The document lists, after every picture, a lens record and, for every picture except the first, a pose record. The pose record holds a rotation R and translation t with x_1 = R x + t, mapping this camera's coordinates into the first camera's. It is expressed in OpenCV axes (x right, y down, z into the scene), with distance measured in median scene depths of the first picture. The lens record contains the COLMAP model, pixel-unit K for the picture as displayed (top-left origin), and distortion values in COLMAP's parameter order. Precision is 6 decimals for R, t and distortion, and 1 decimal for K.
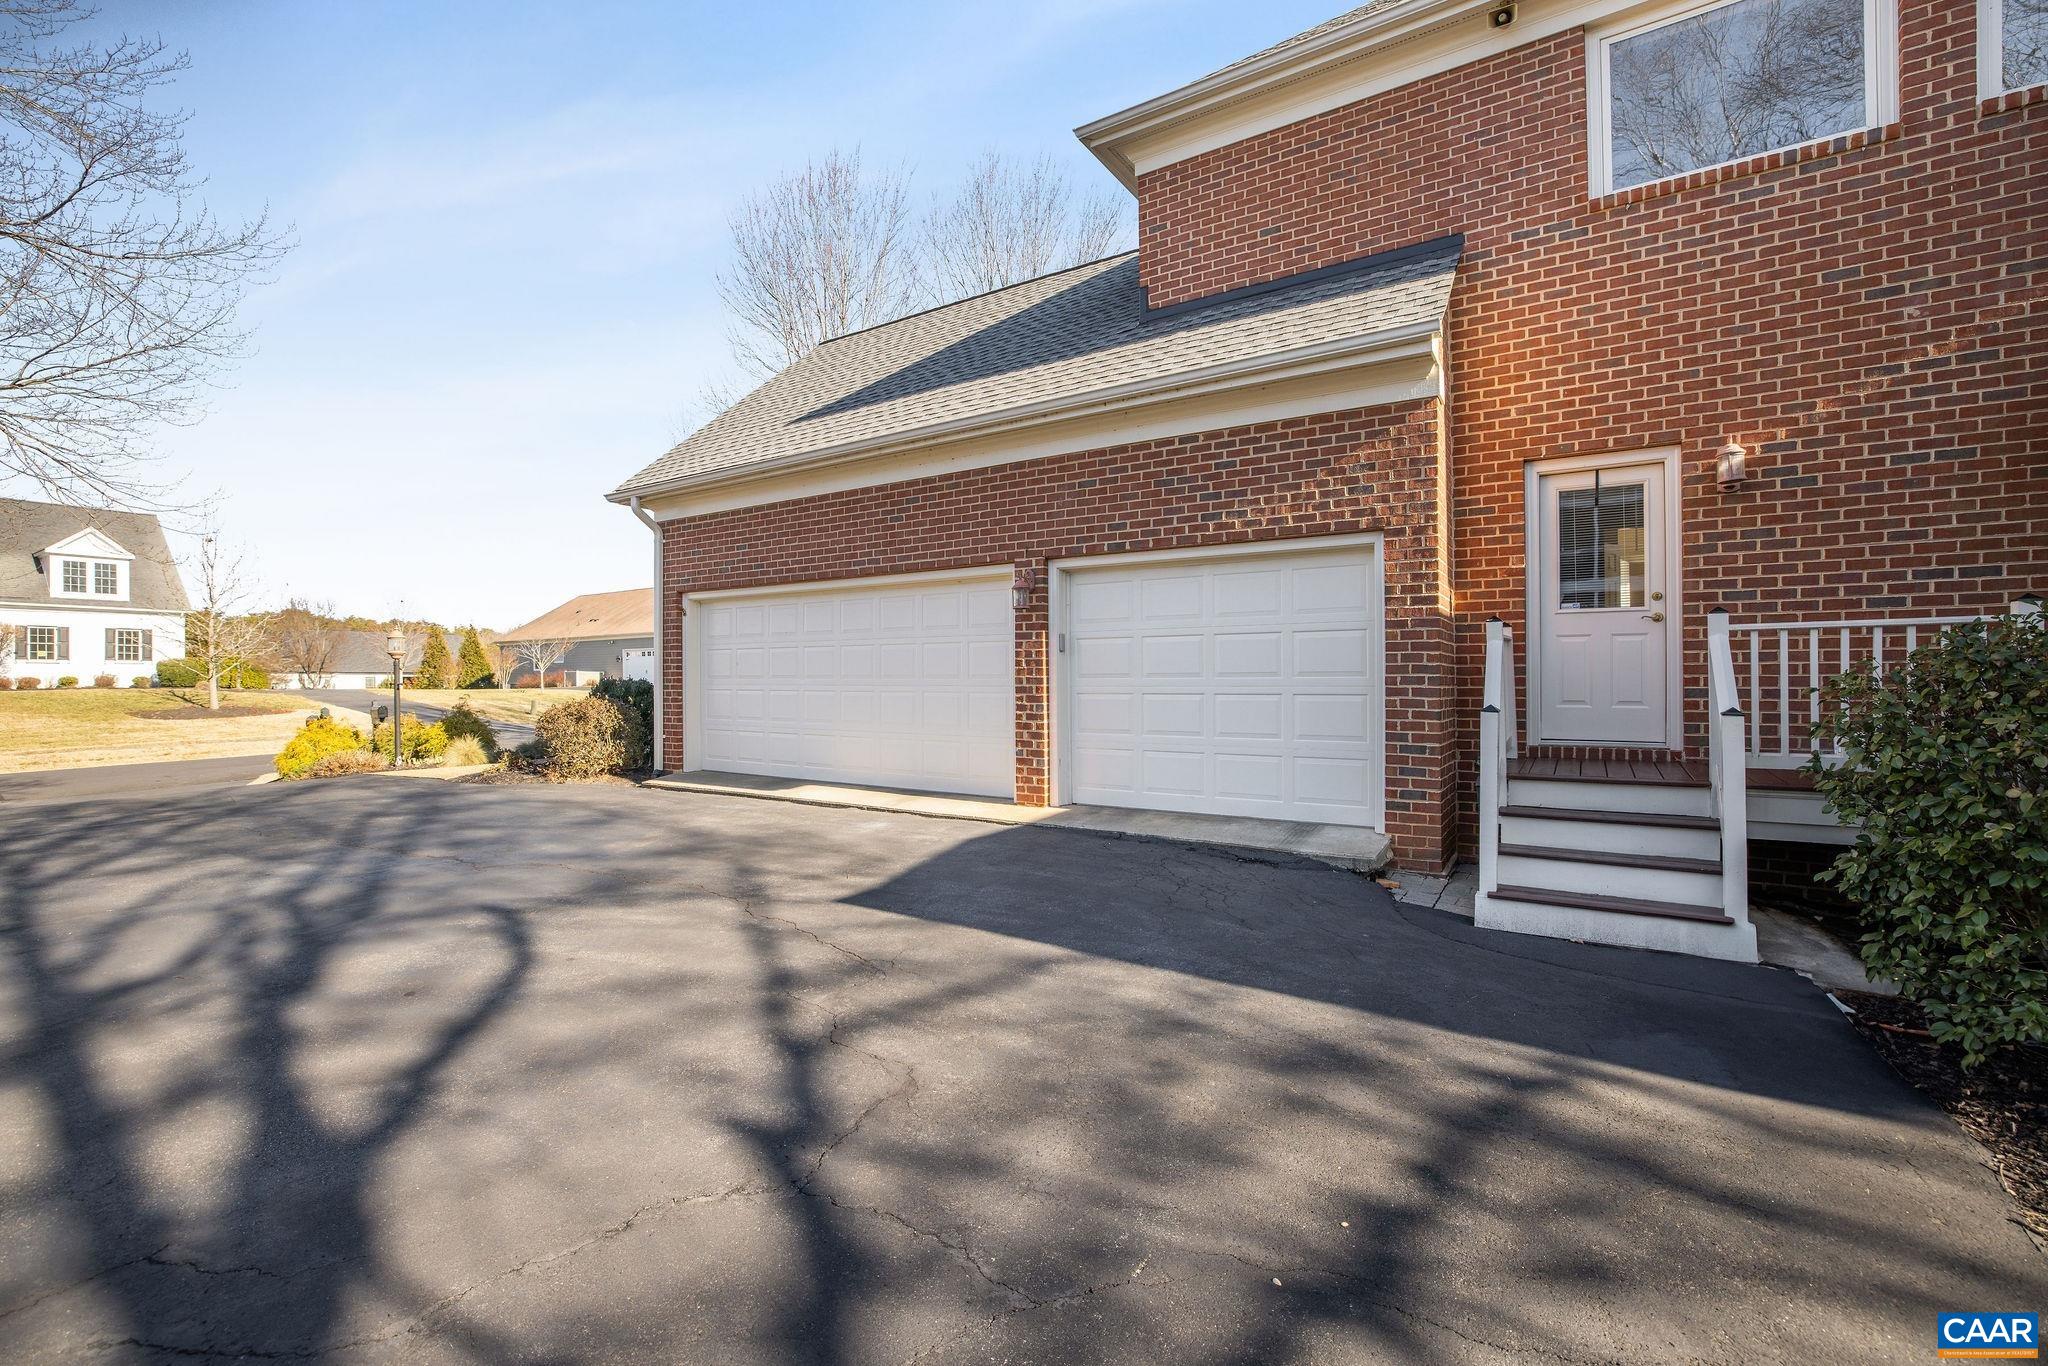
lens RADIAL K [[899.0, 0, 1021.8], [0, 899.0, 677.2], [0, 0, 1]] dist [-0.051464, 0.020015]
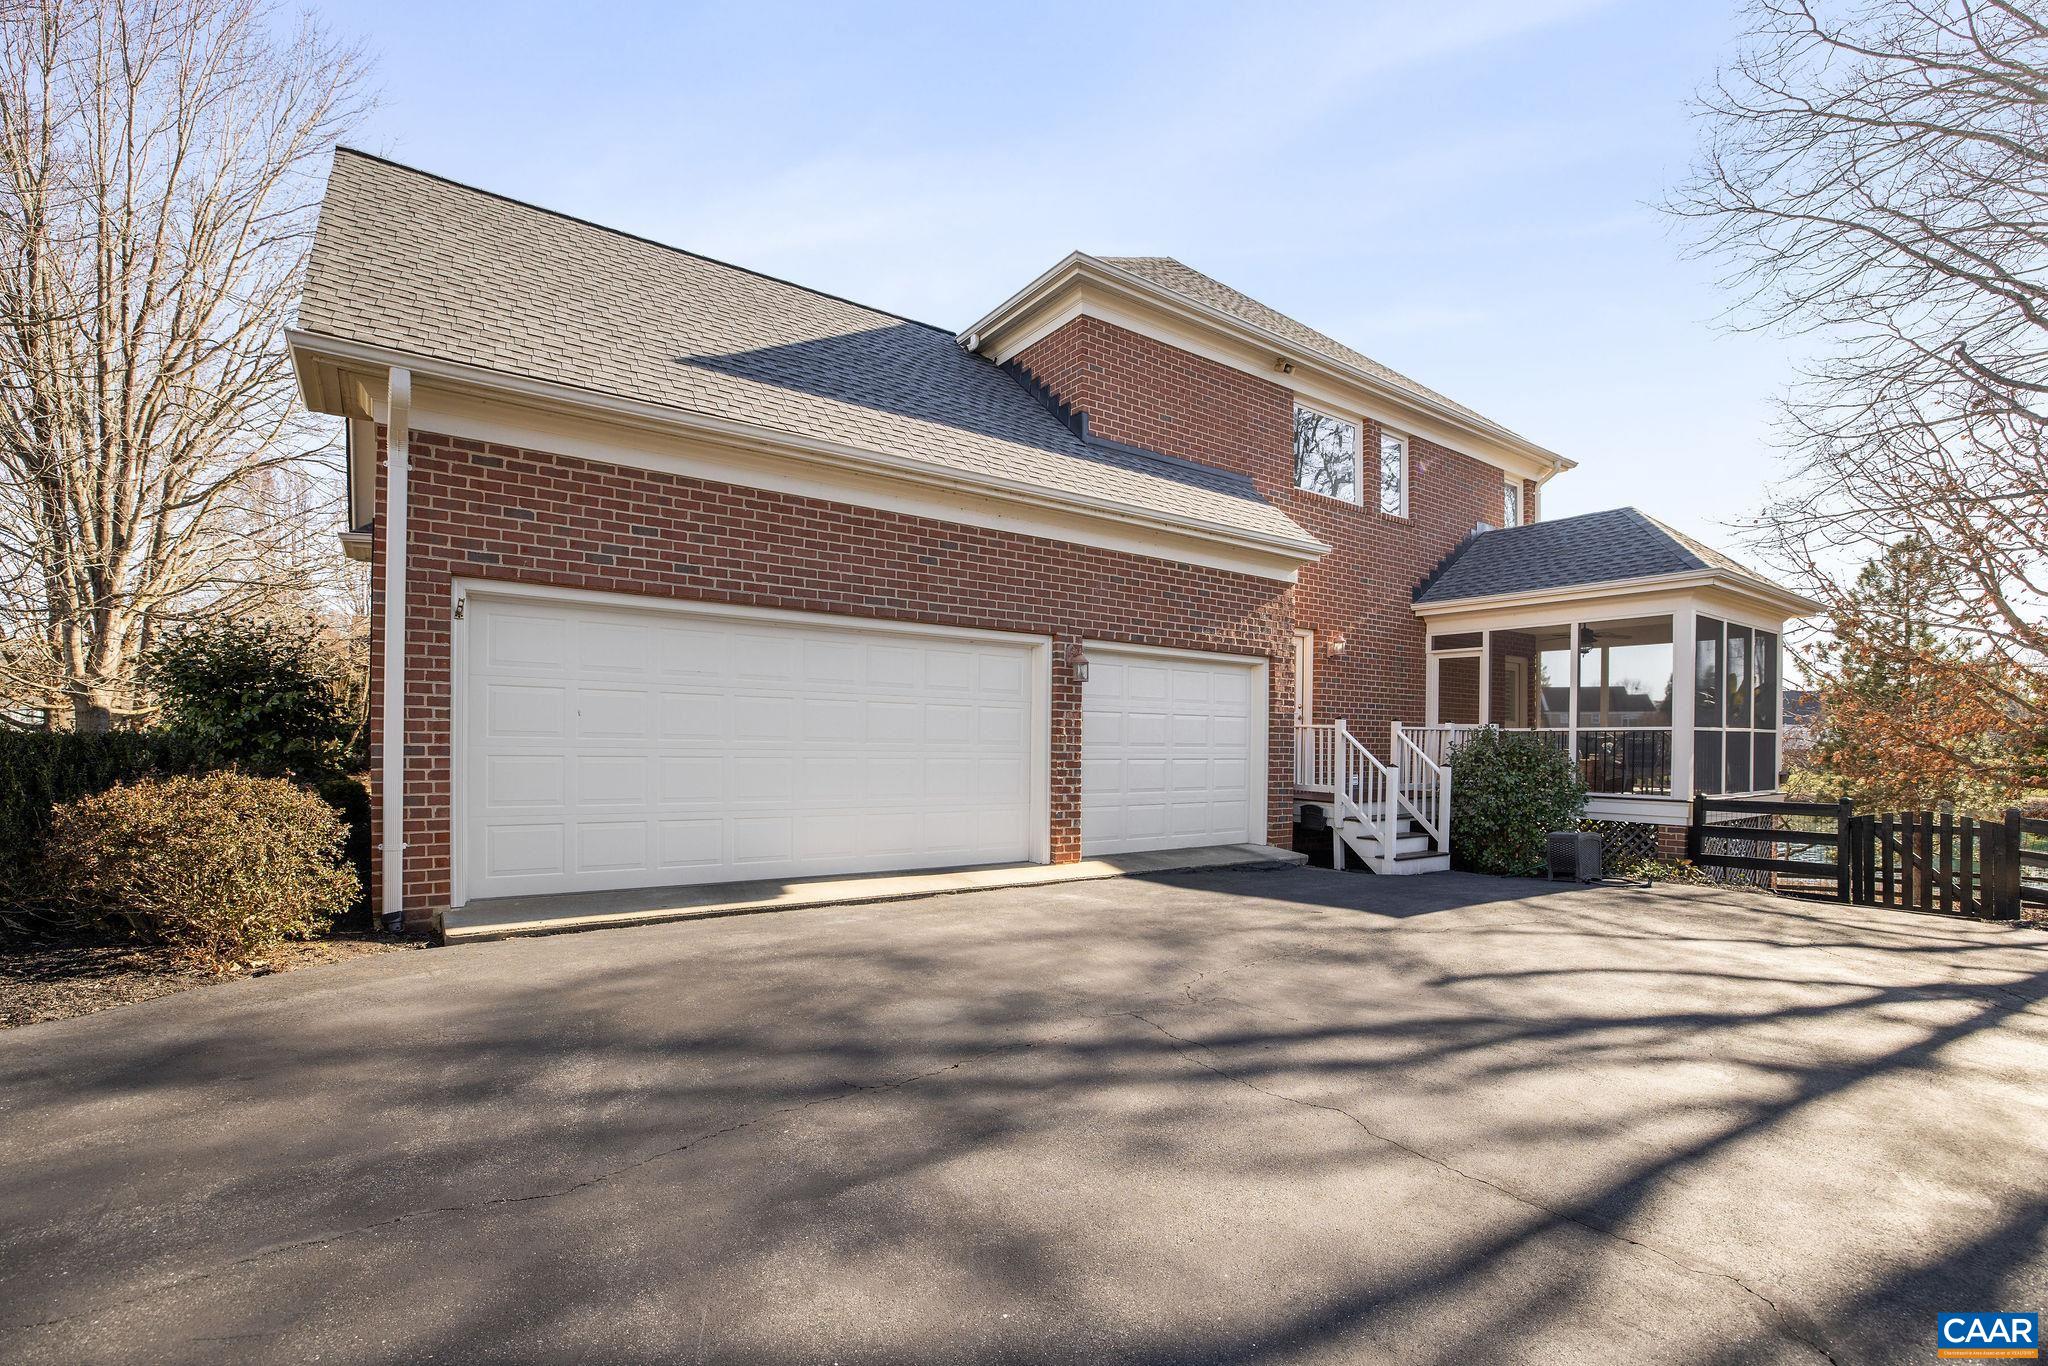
lens RADIAL K [[884.6, 0, 1024.3], [0, 884.6, 744.9], [0, 0, 1]] dist [-0.042218, 0.013817]
pose [[0.376110, 0.008113, 0.926540, -0.988180], [-0.017752, 0.999841, -0.001549, 0.003108], [-0.926405, -0.015866, 0.376194, 0.645239]]
